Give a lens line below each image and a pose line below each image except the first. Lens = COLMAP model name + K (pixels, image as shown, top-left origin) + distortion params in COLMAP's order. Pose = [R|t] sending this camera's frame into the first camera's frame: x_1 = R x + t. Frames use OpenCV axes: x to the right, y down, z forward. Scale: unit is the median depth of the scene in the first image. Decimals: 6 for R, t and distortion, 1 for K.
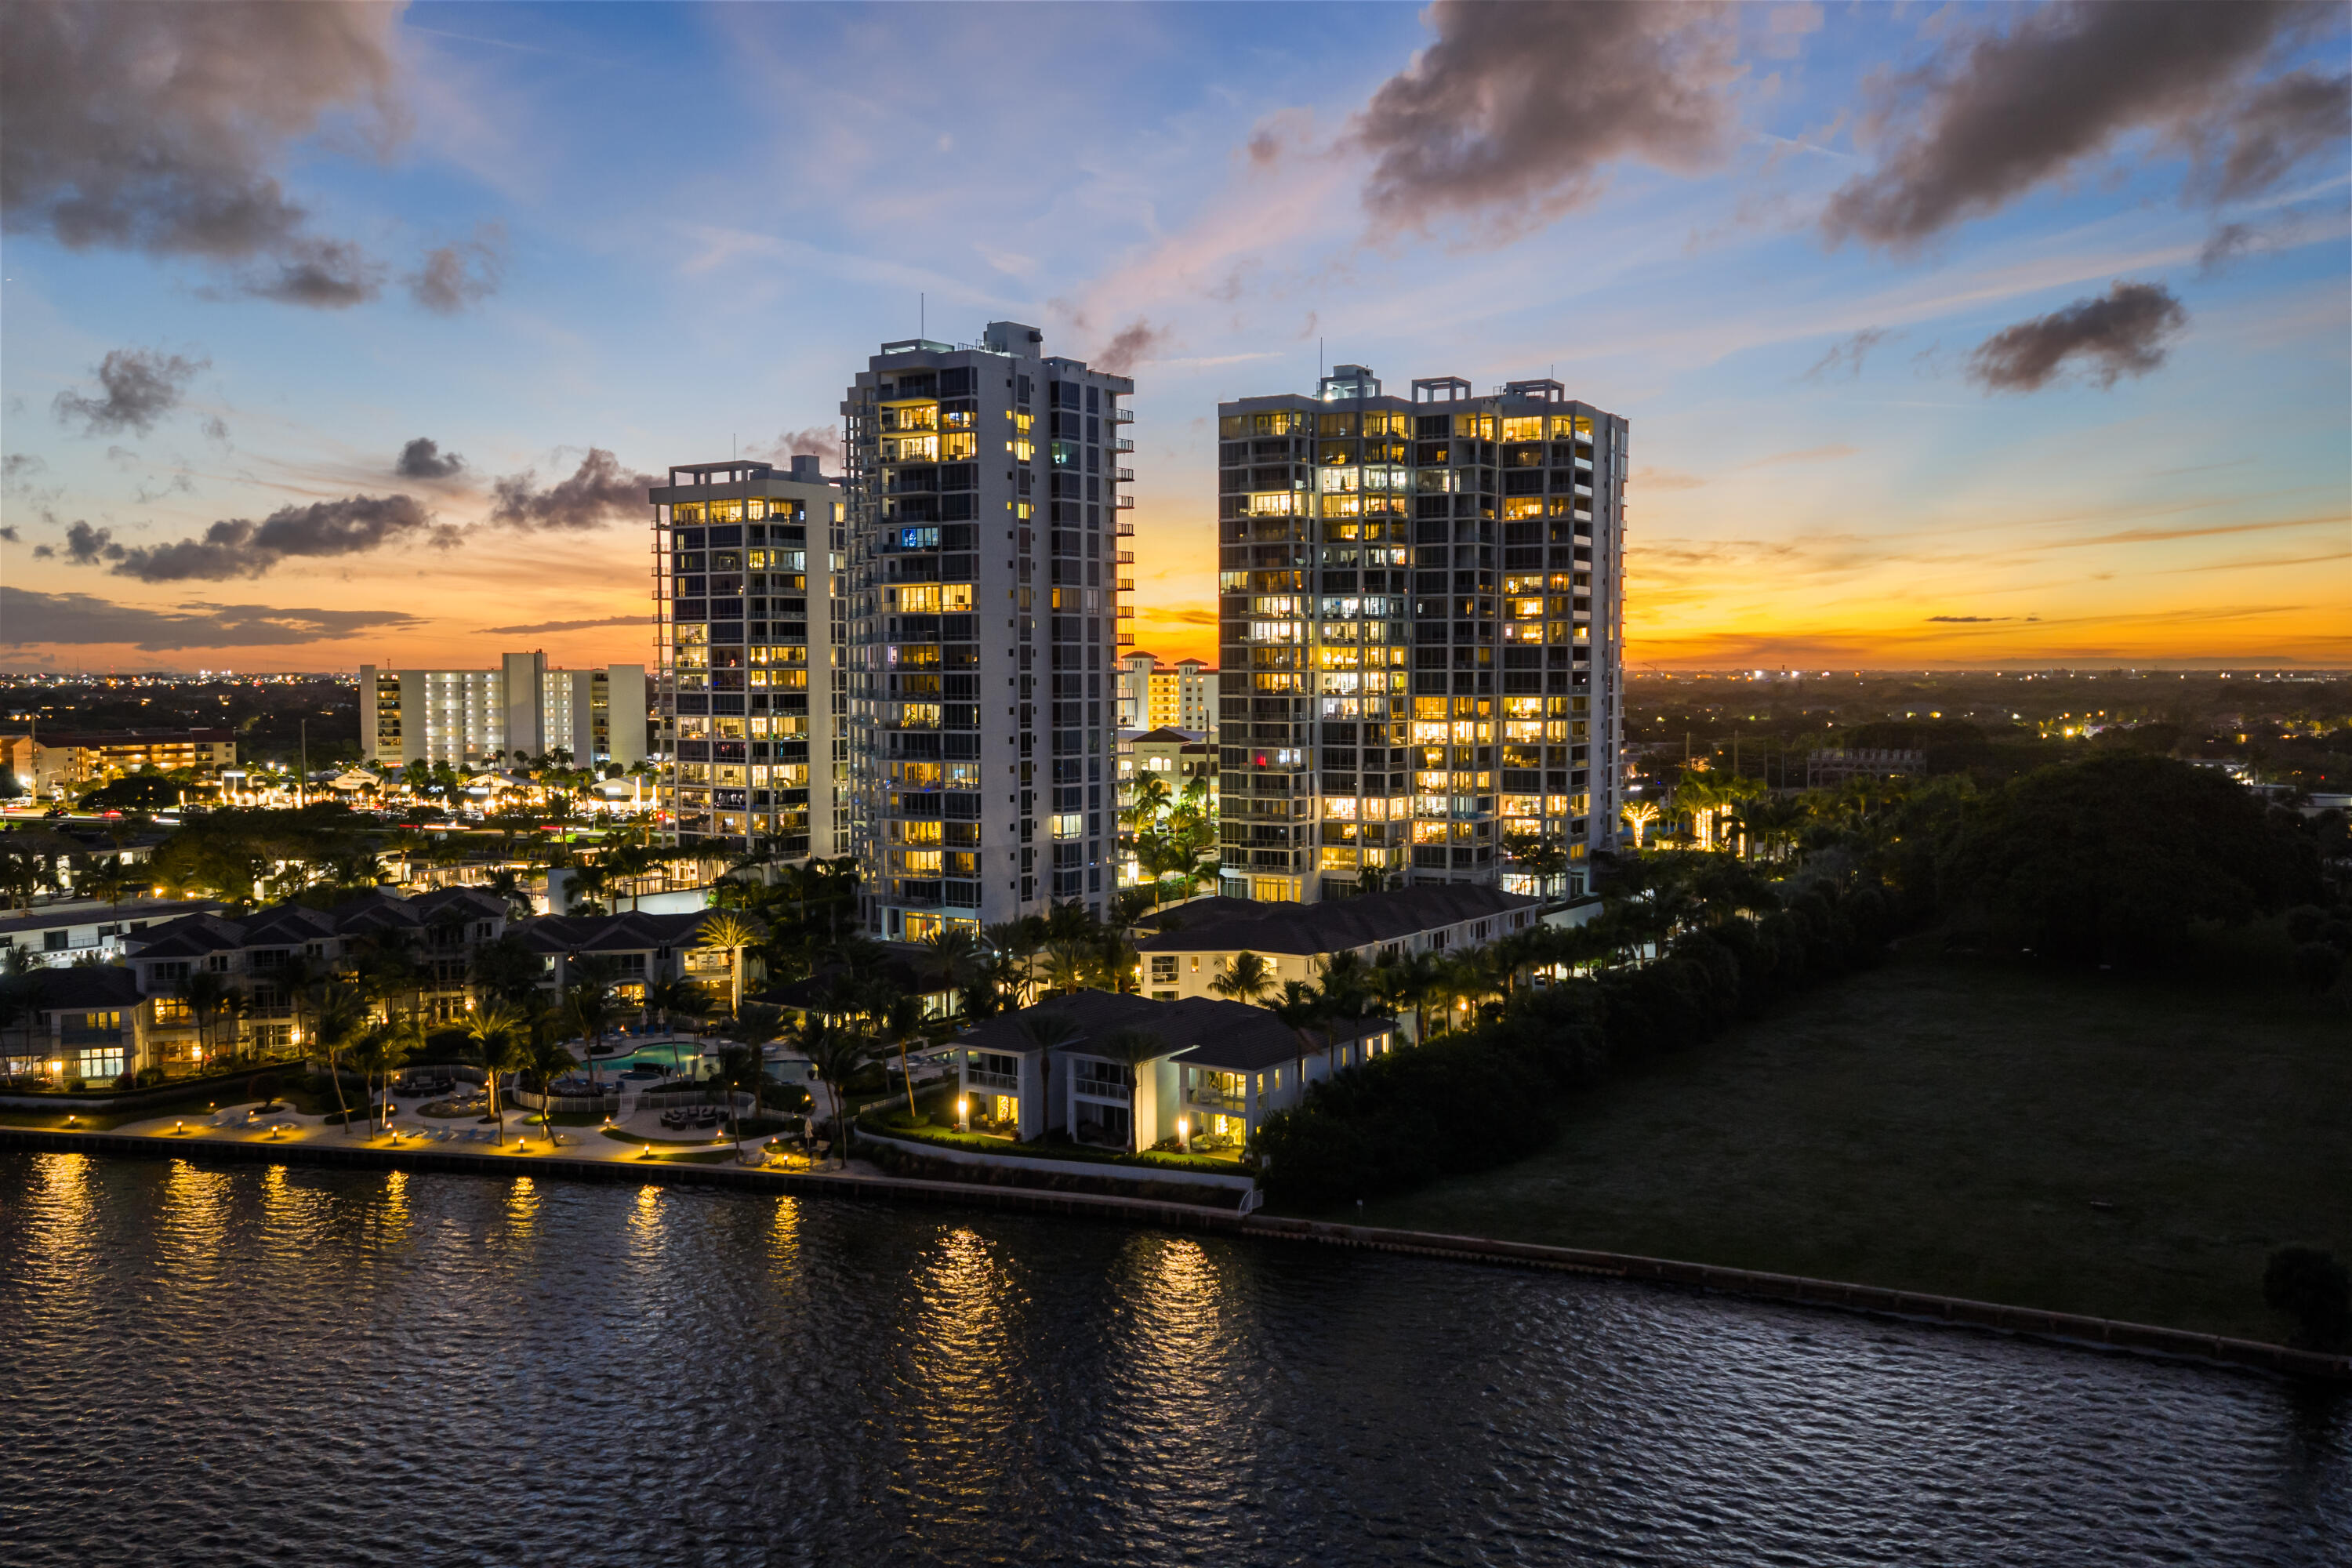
lens RADIAL K [[1850.8, 0, 1169.7], [0, 1850.8, 788.8], [0, 0, 1]] dist [0.023235, -0.002743]
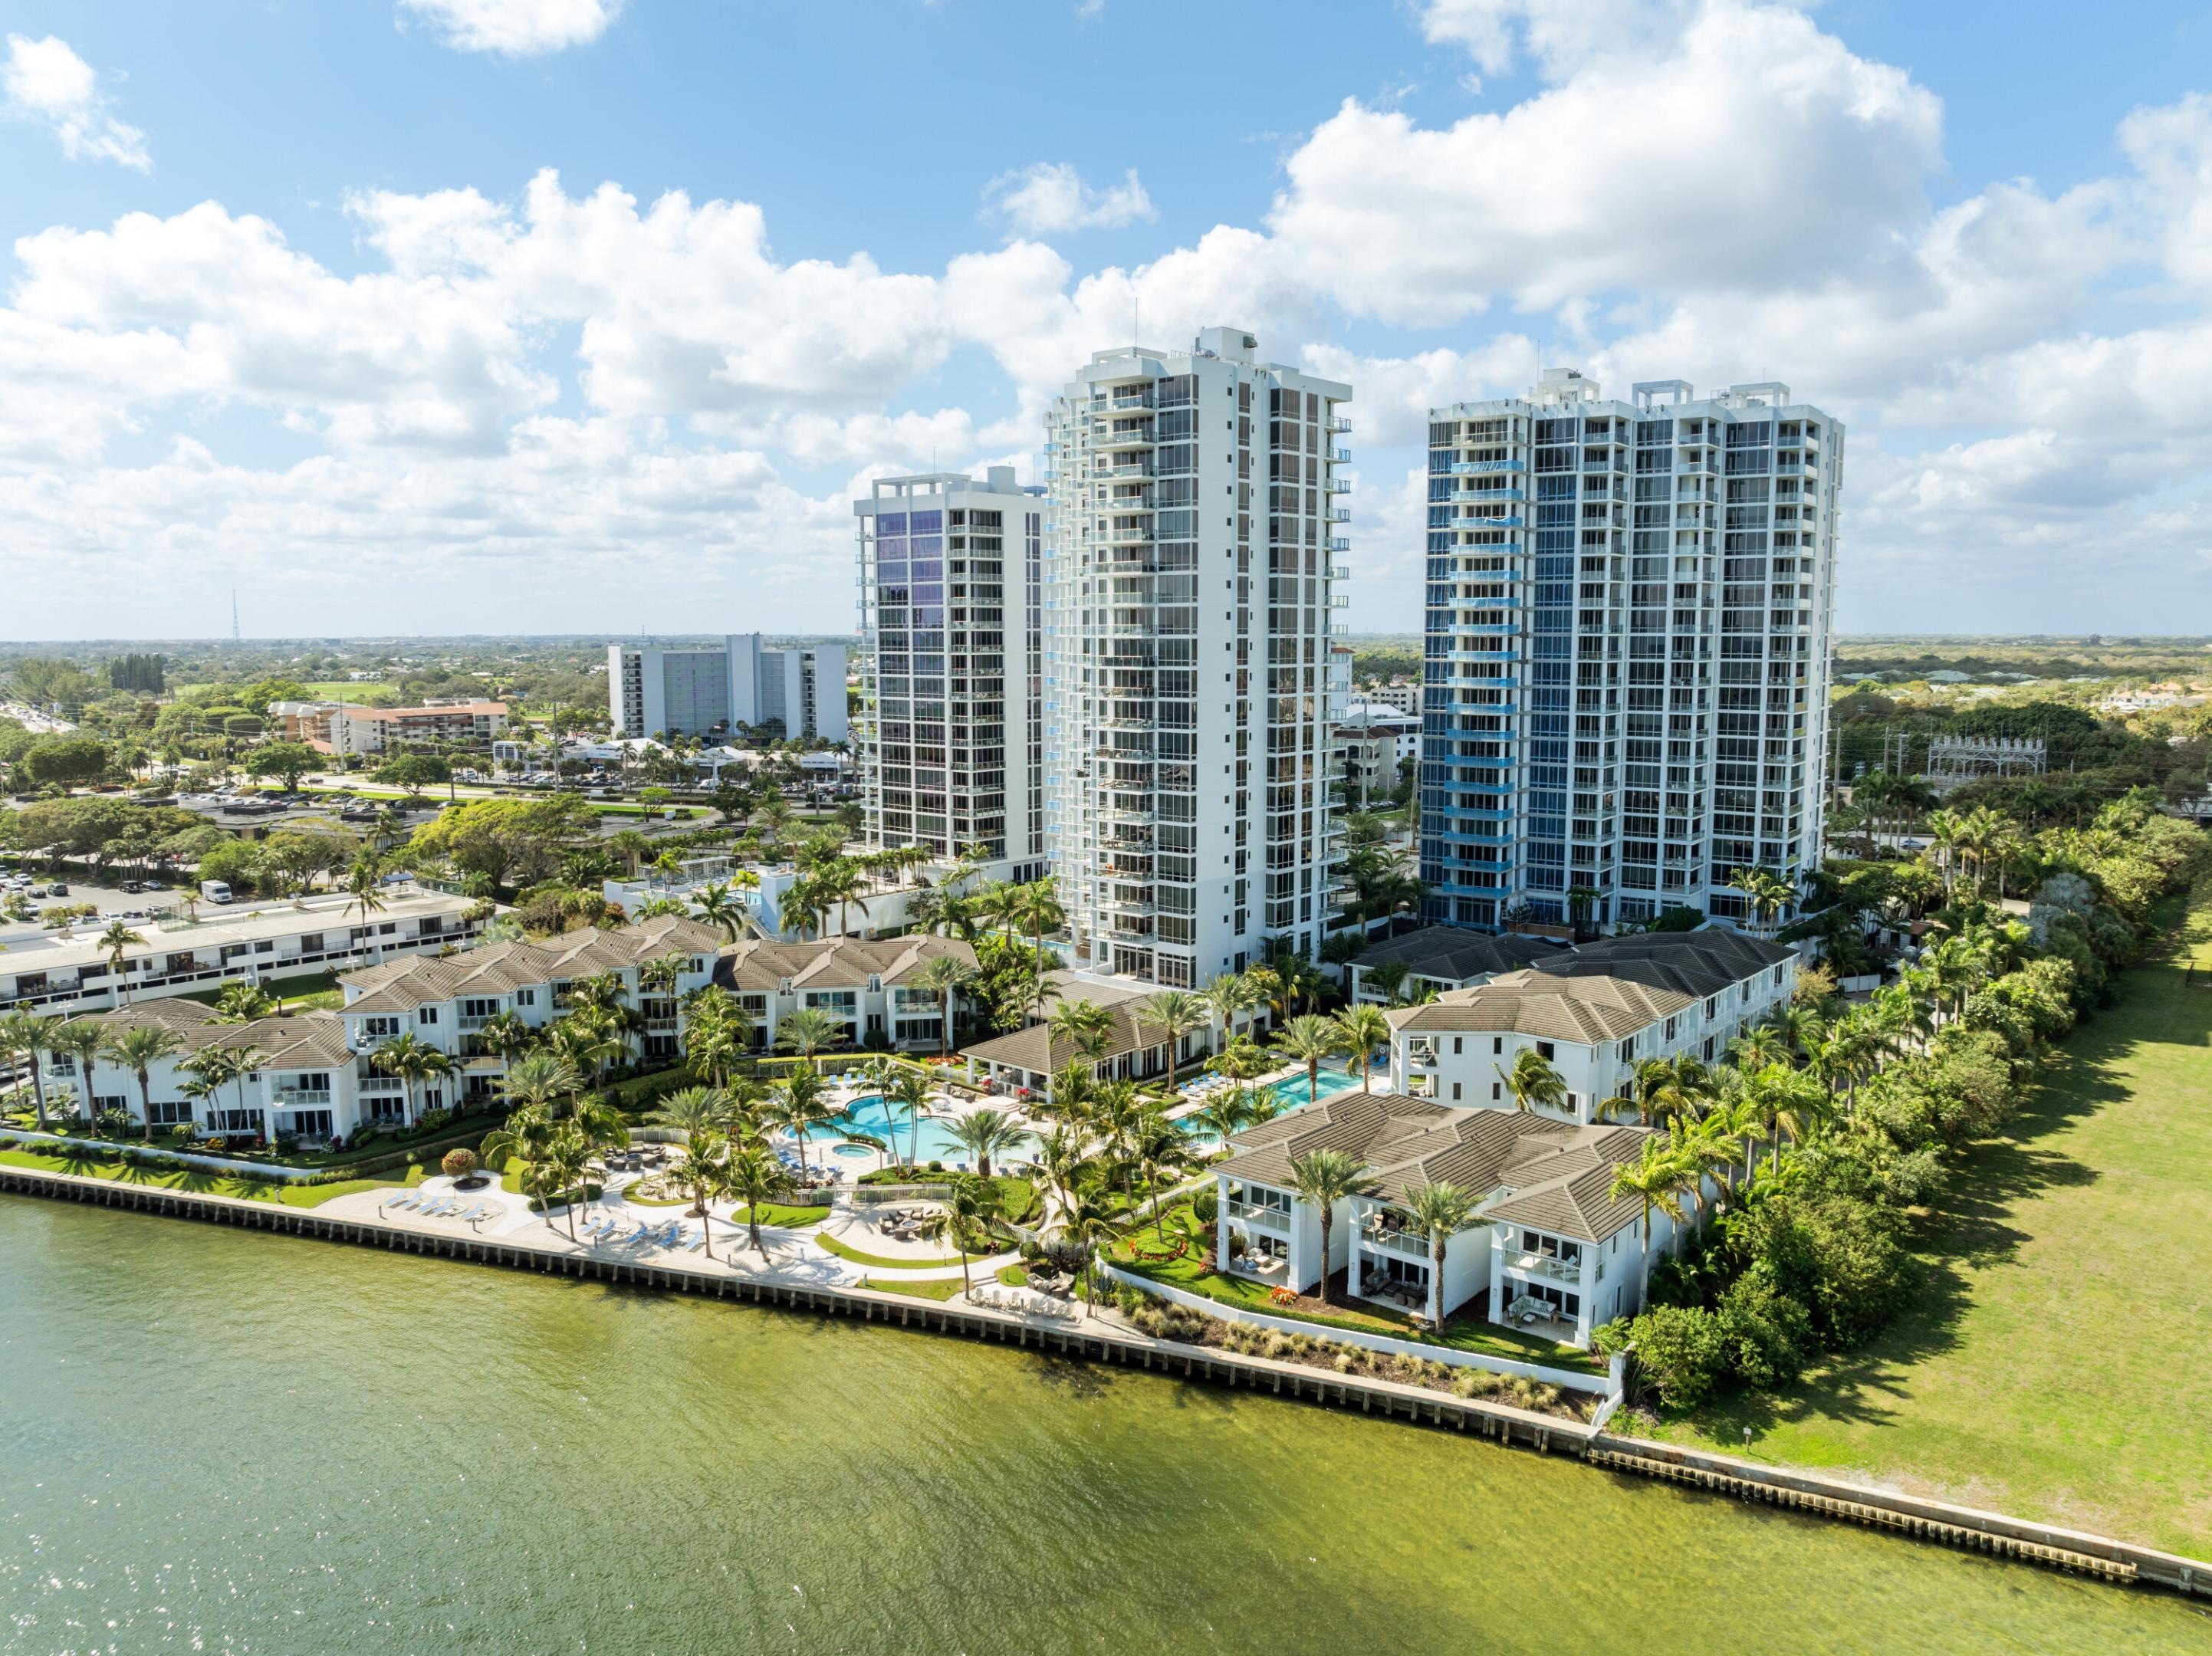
lens RADIAL K [[1553.8, 0, 1108.4], [0, 1553.8, 837.8], [0, 0, 1]] dist [-0.036709, -0.008867]
pose [[0.994273, 0.013318, -0.106038, -0.052145], [-0.006517, 0.997914, 0.064225, -0.035830], [0.106672, -0.063166, 0.992286, 0.166897]]
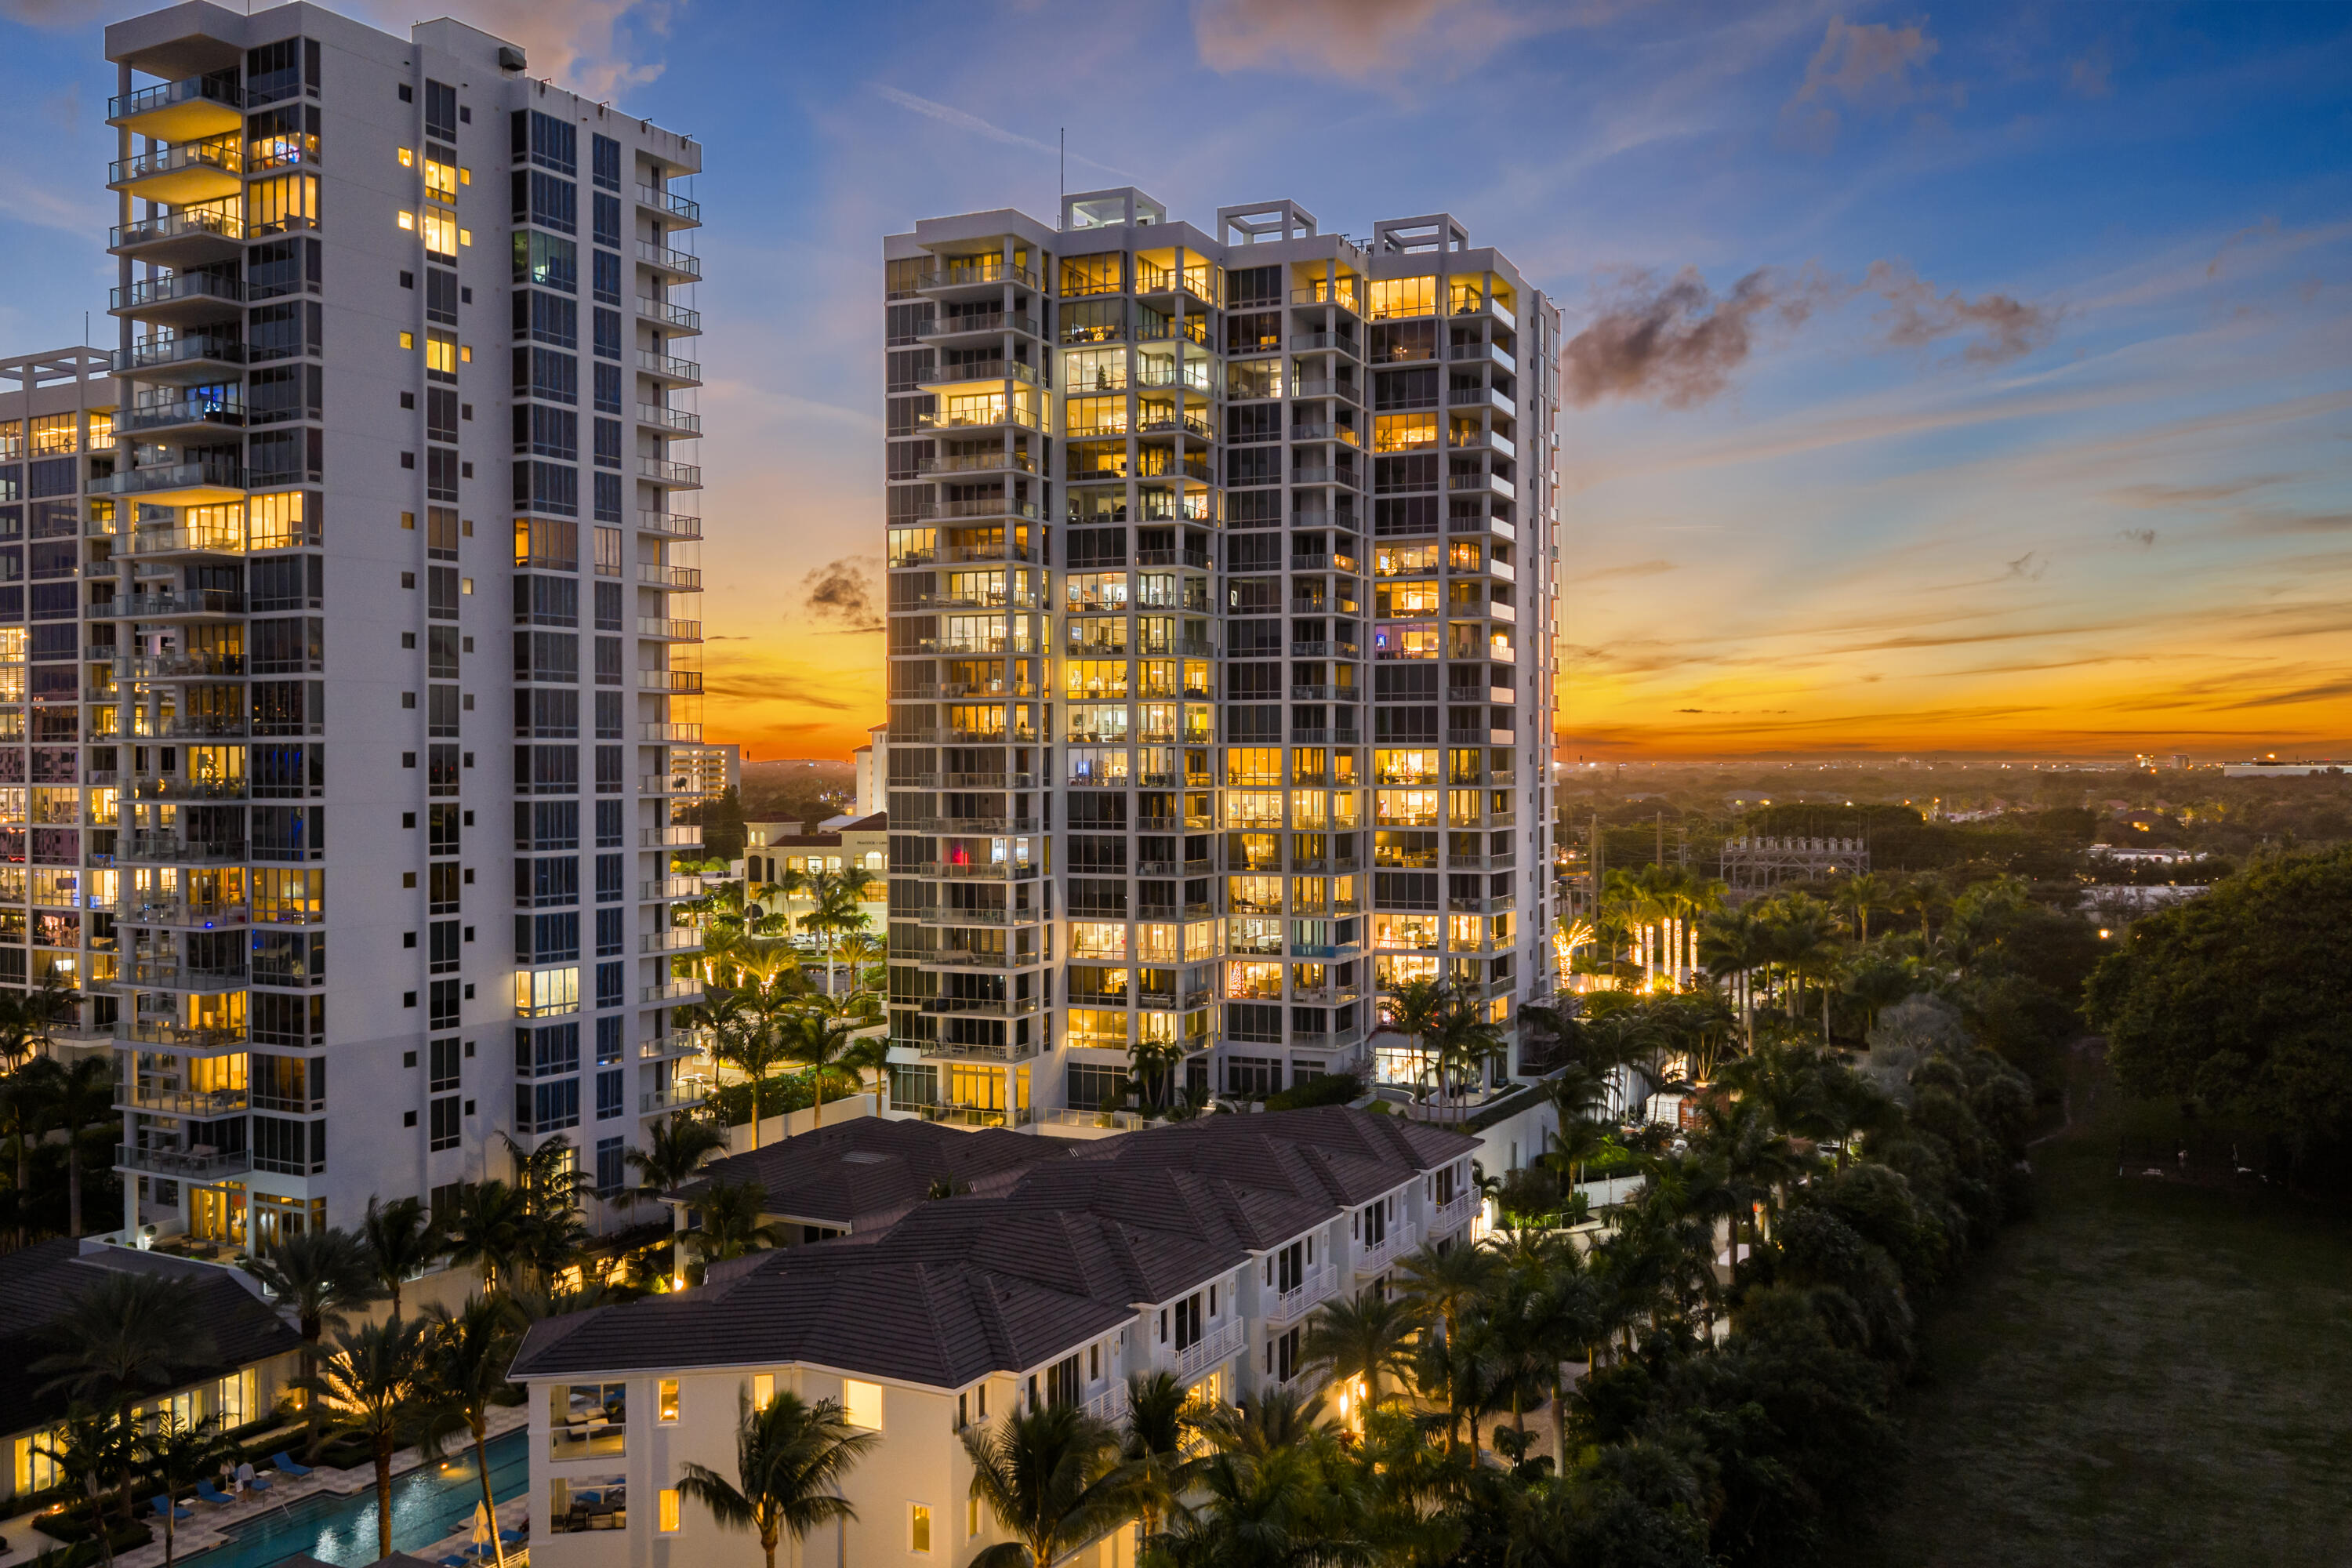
lens RADIAL K [[1973.6, 0, 1155.3], [0, 1973.6, 782.9], [0, 0, 1]] dist [0.010097, -0.006242]
pose [[0.995048, -0.000353, 0.099390, 0.049690], [0.005402, 0.998707, -0.050540, -0.007398], [-0.099244, 0.050827, 0.993764, 0.396233]]
